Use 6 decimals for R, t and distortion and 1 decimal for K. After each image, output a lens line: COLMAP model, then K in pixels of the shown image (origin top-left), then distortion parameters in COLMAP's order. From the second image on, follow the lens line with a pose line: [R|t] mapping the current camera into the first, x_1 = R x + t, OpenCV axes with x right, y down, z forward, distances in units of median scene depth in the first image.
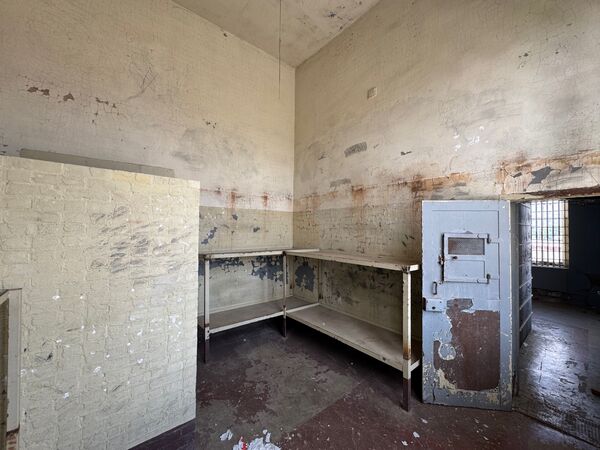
lens RADIAL K [[240.2, 0, 300.7], [0, 240.2, 227.5], [0, 0, 1]] dist [-0.004802, 0.000002]
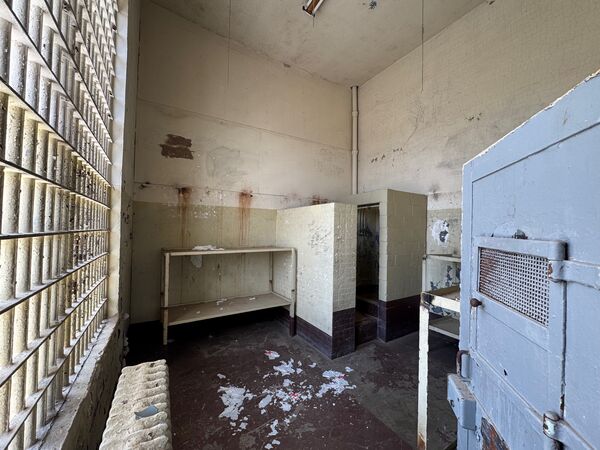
lens RADIAL K [[240.2, 0, 301.0], [0, 240.2, 226.0], [0, 0, 1]] dist [-0.004802, 0.000002]
pose [[-0.144612, -0.026142, -0.989143, 1.439195], [-0.004214, 0.999658, -0.025803, 0.026652], [0.989479, 0.000436, -0.144673, 1.083083]]
